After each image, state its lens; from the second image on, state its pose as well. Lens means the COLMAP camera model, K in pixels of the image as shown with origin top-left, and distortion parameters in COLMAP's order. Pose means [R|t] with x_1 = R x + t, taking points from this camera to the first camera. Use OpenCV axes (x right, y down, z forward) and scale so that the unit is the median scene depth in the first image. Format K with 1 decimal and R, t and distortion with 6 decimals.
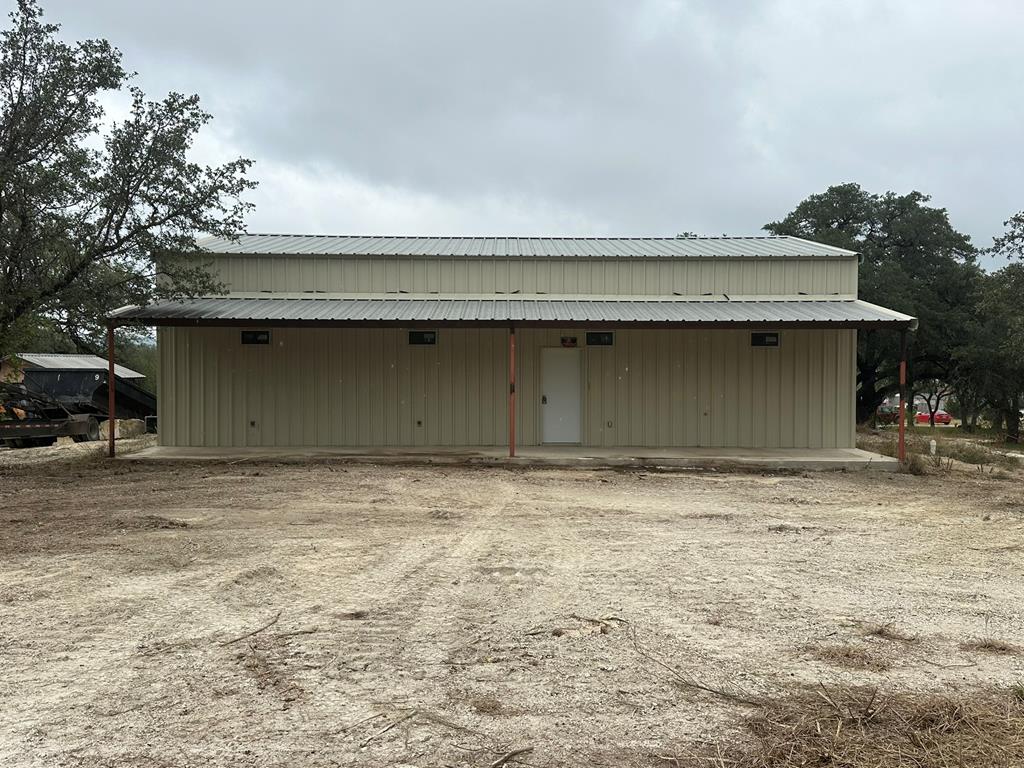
lens RADIAL K [[845.0, 0, 508.0], [0, 845.0, 391.0], [0, 0, 1]] dist [0.021558, 0.021805]
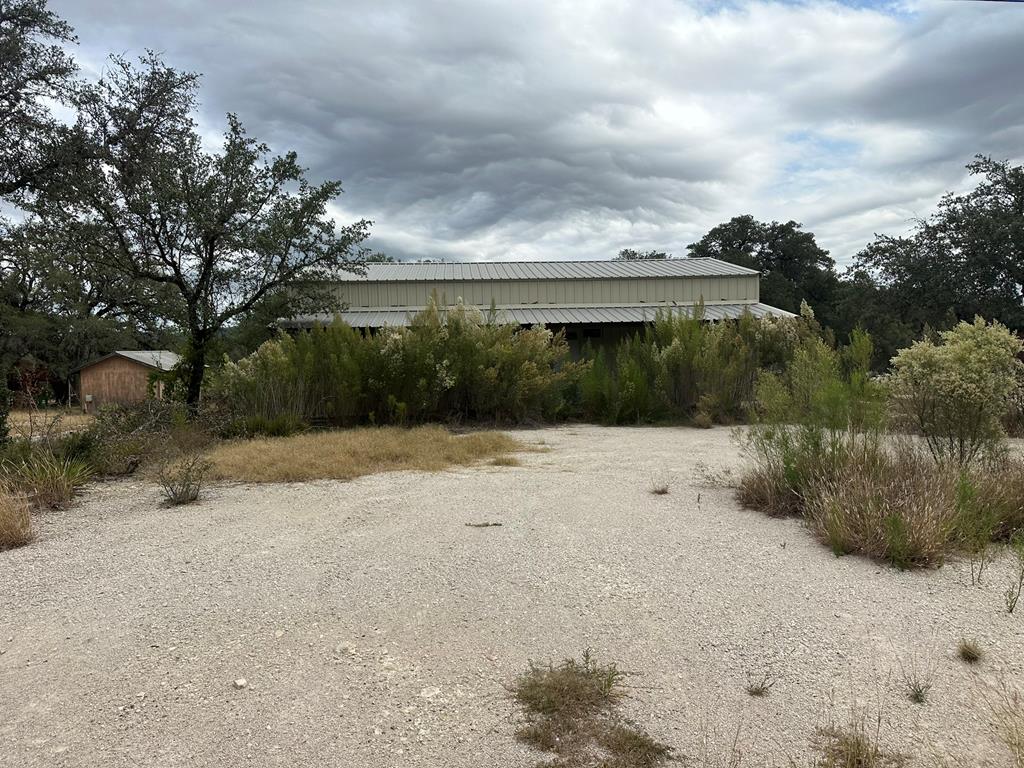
lens RADIAL K [[695.4, 0, 510.8], [0, 695.4, 379.3], [0, 0, 1]] dist [0.031313, -0.003815]
pose [[0.997133, -0.028832, 0.069965, -0.120716], [0.027878, 0.999505, 0.014566, -0.002168], [-0.070350, -0.012574, 0.997443, -0.207314]]
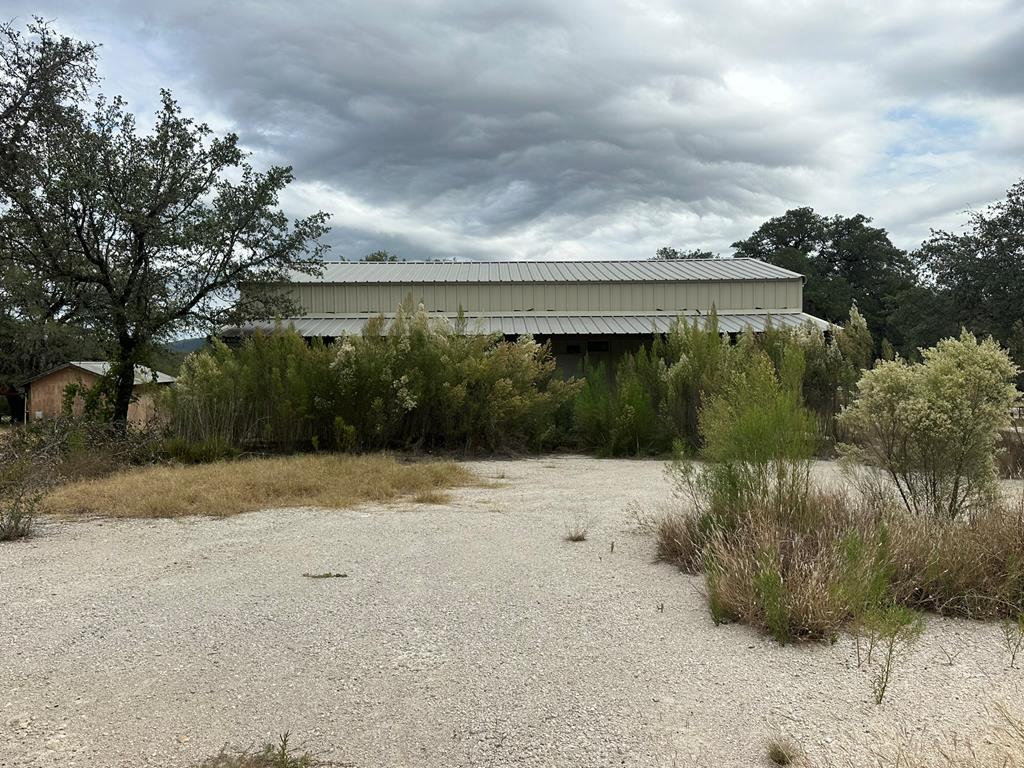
lens RADIAL K [[818.3, 0, 508.1], [0, 818.3, 388.5], [0, 0, 1]] dist [0.036531, -0.026885]
pose [[0.999758, -0.014638, 0.016398, -0.044264], [0.014648, 0.999893, -0.000474, -0.000972], [-0.016389, 0.000714, 0.999865, -0.203768]]
